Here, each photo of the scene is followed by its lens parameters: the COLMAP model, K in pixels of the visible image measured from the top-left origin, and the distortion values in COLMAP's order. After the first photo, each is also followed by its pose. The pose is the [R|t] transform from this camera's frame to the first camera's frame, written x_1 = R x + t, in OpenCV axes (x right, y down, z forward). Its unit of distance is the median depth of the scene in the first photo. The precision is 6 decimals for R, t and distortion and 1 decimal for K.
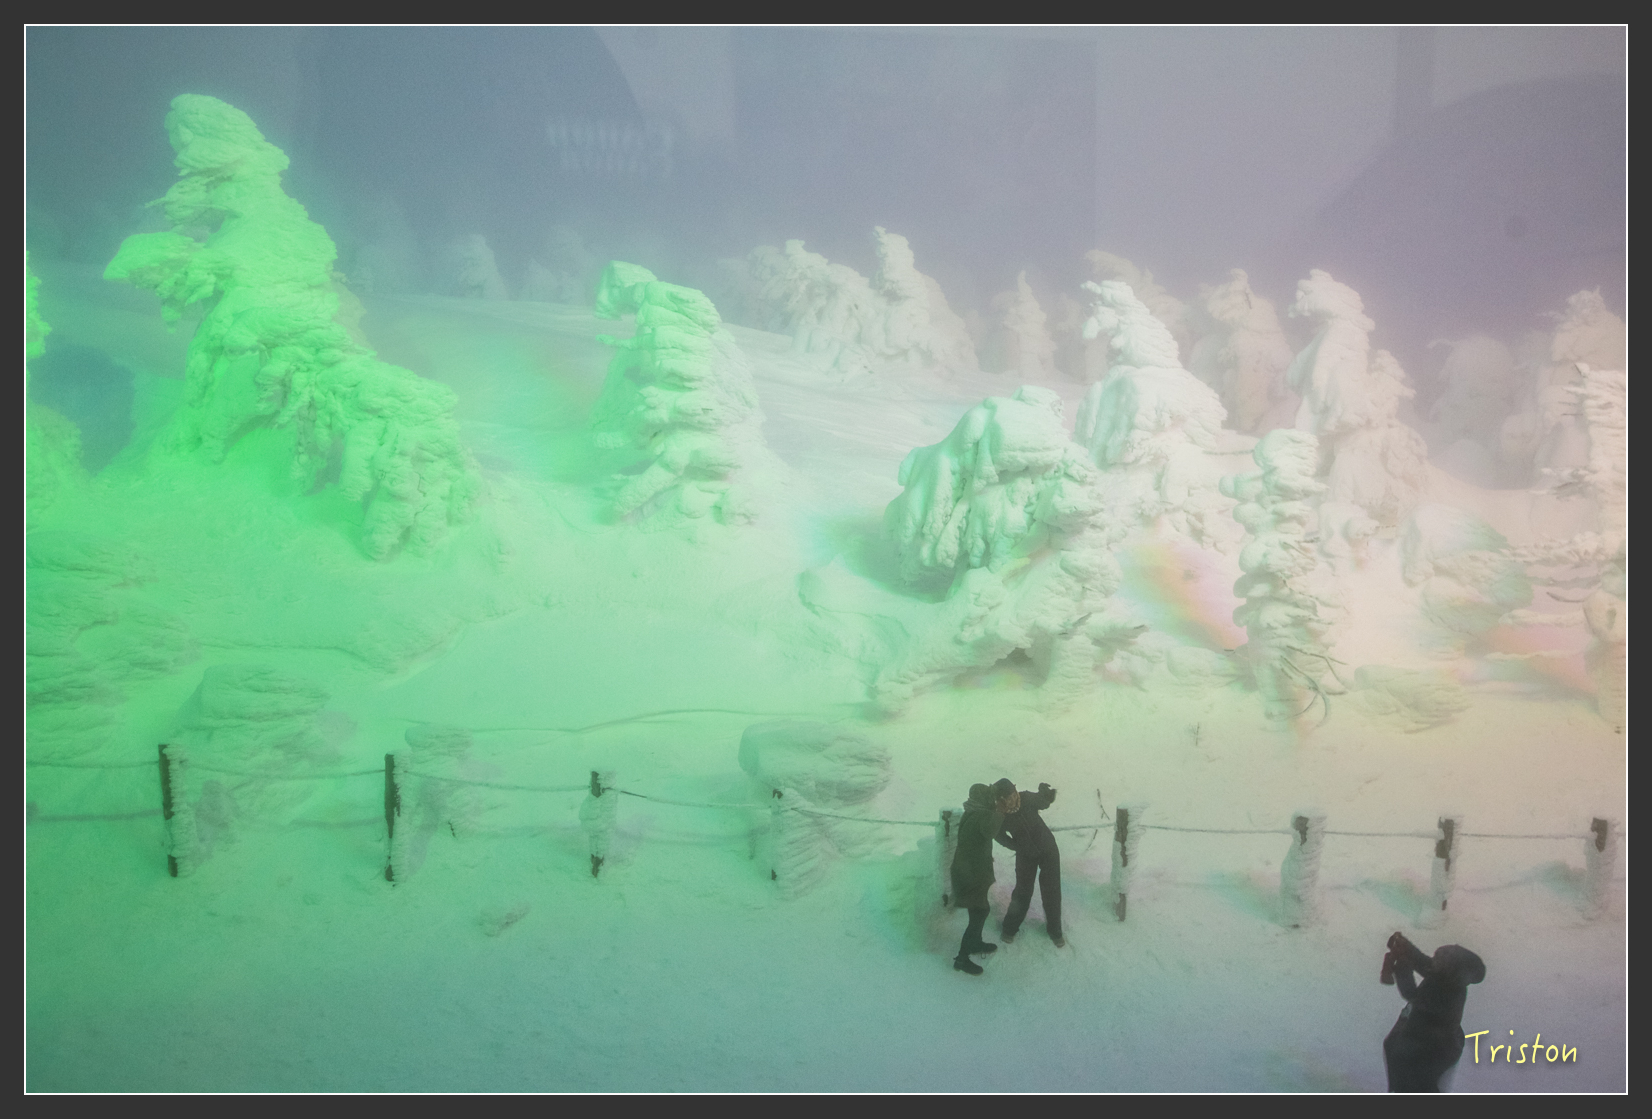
lens RADIAL K [[1028.7, 0, 826.0], [0, 1028.7, 559.5], [0, 0, 1]] dist [0.005065, -0.001309]
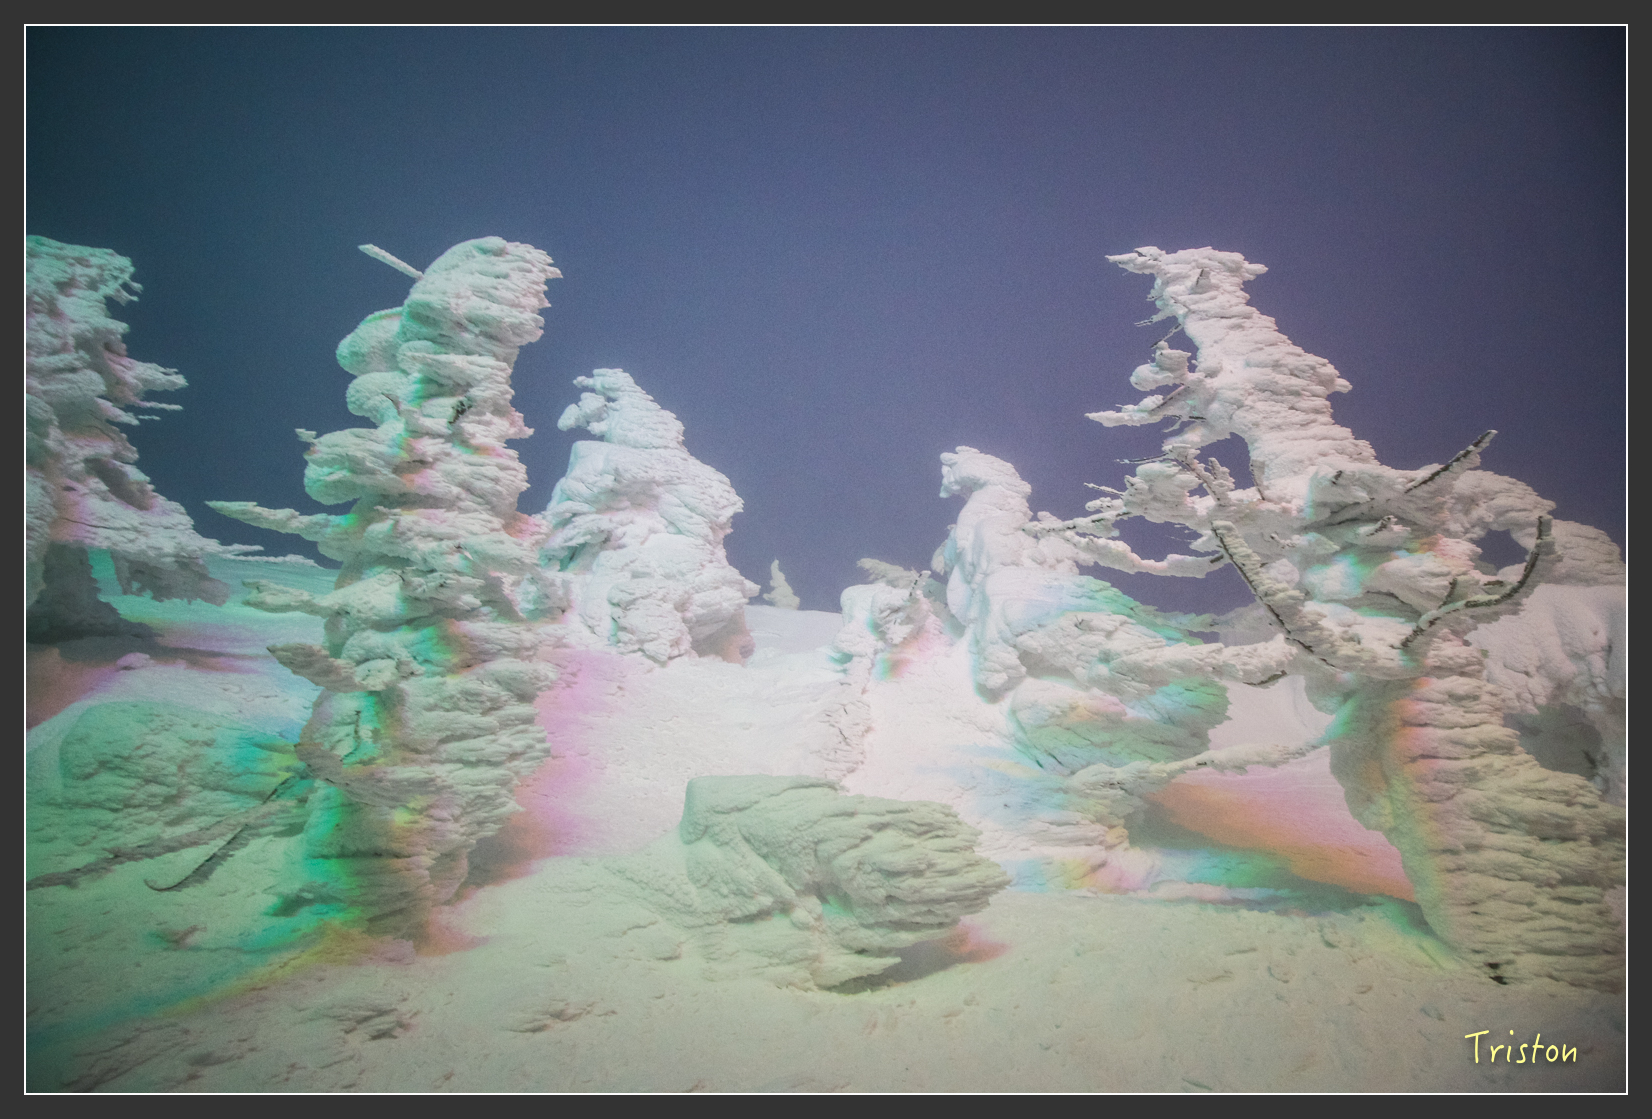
lens RADIAL K [[732.9, 0, 828.0], [0, 732.9, 555.5], [0, 0, 1]] dist [0.003773, -0.014451]
pose [[0.997766, -0.045377, -0.049028, 0.517641], [0.015811, 0.873456, -0.486647, 0.143787], [0.064906, 0.484785, 0.872222, 0.650594]]
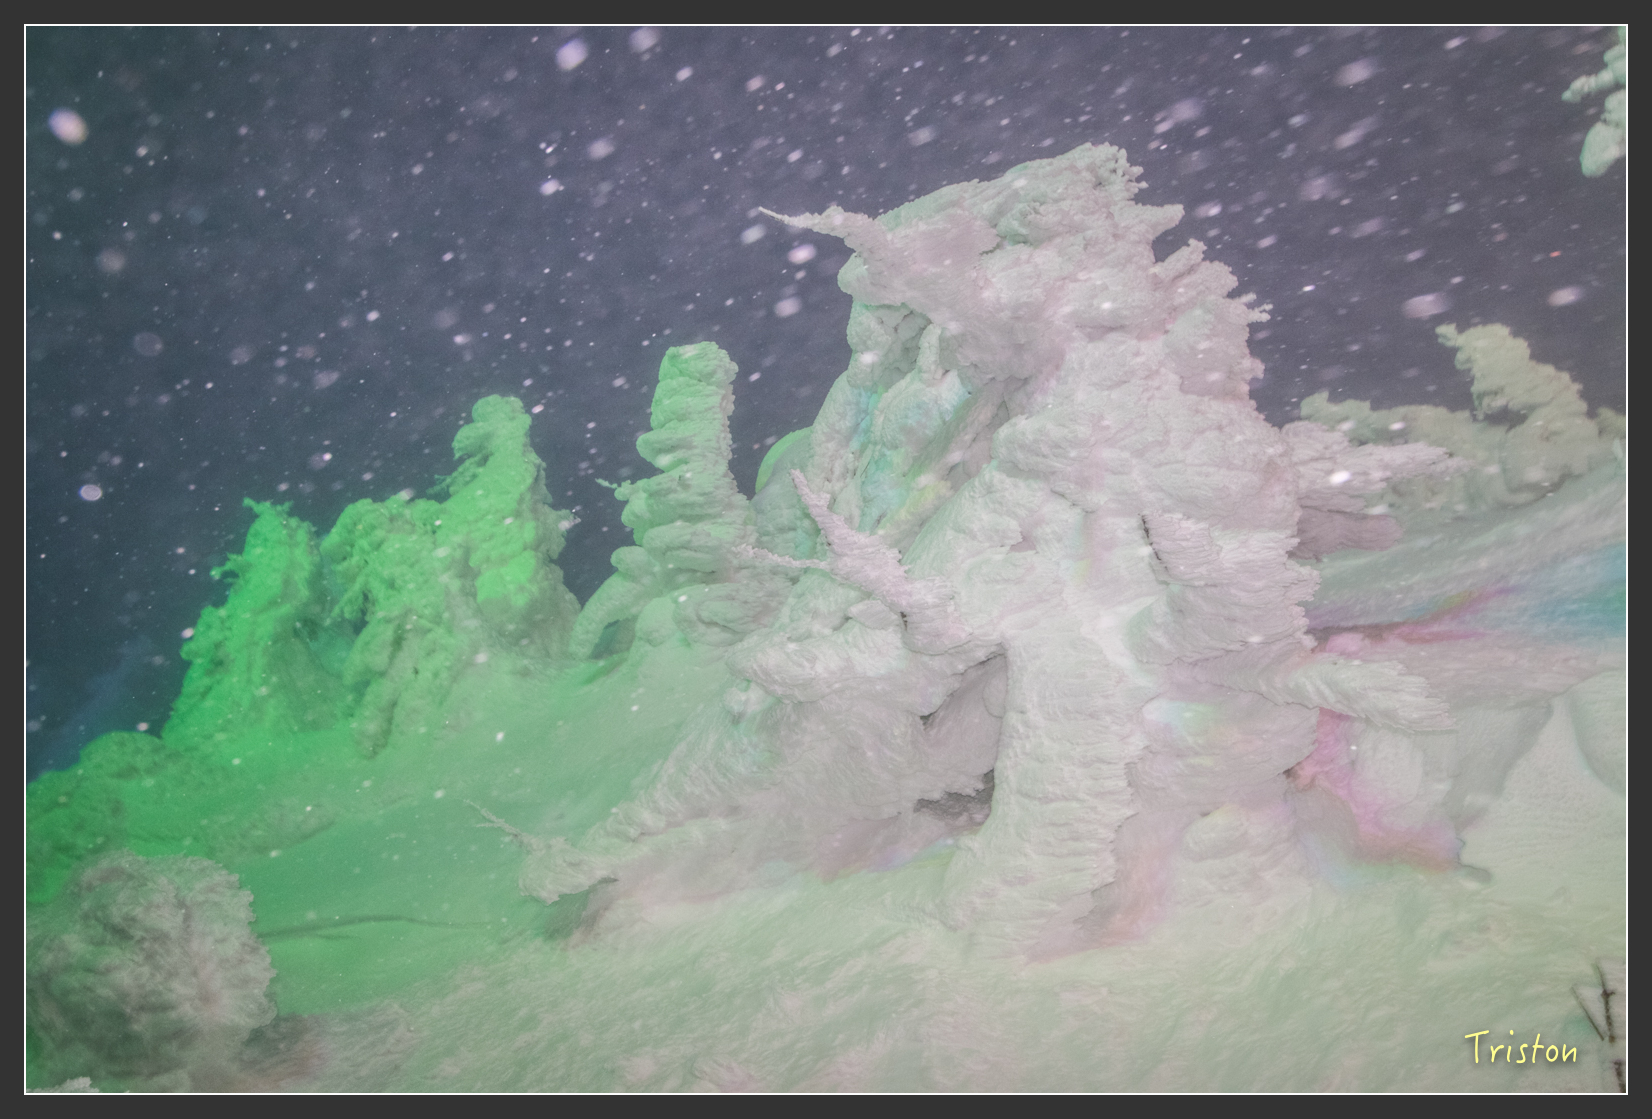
lens RADIAL K [[1028.7, 0, 826.0], [0, 1028.7, 559.5], [0, 0, 1]] dist [0.005065, -0.001309]
pose [[0.635253, -0.289251, -0.716092, 0.340599], [-0.061542, 0.905307, -0.420276, 0.143304], [0.769848, 0.311051, 0.557298, 0.625080]]
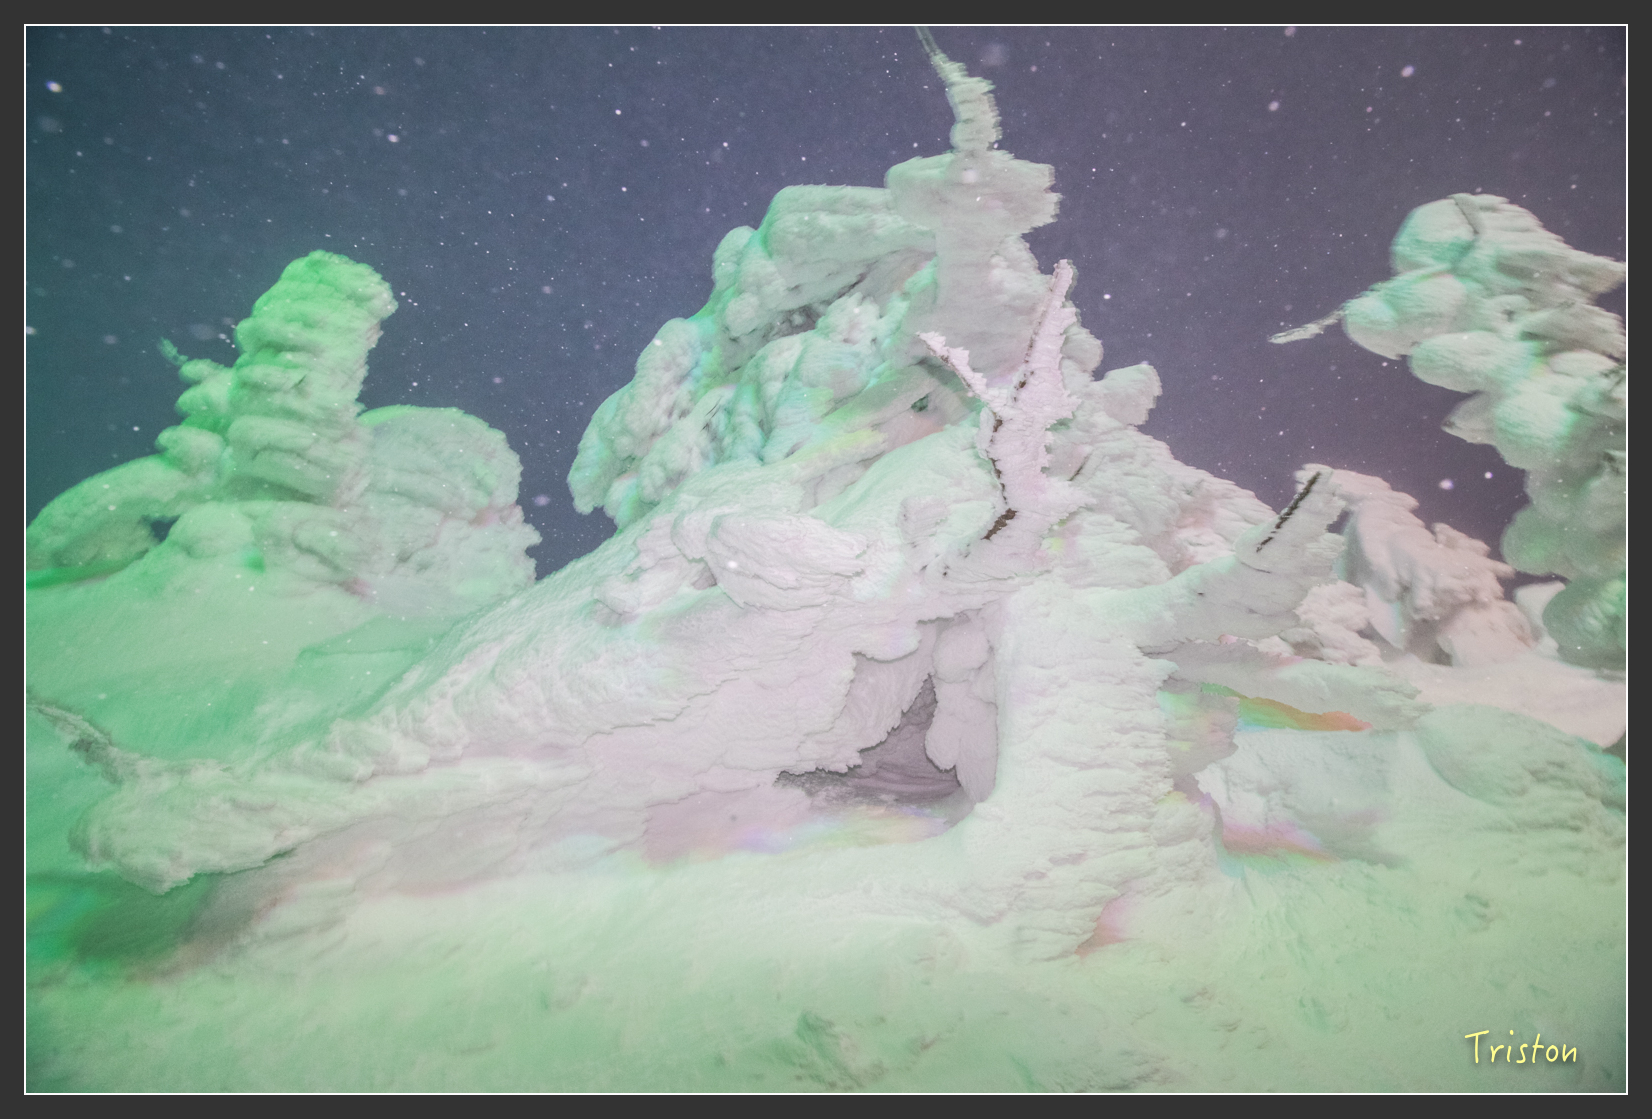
lens RADIAL K [[732.9, 0, 828.0], [0, 732.9, 555.5], [0, 0, 1]] dist [0.003773, -0.014451]
pose [[0.991733, -0.104067, -0.075074, 0.156379], [0.044543, 0.827860, -0.559163, 0.136552], [0.120341, 0.551196, 0.825652, 0.659608]]
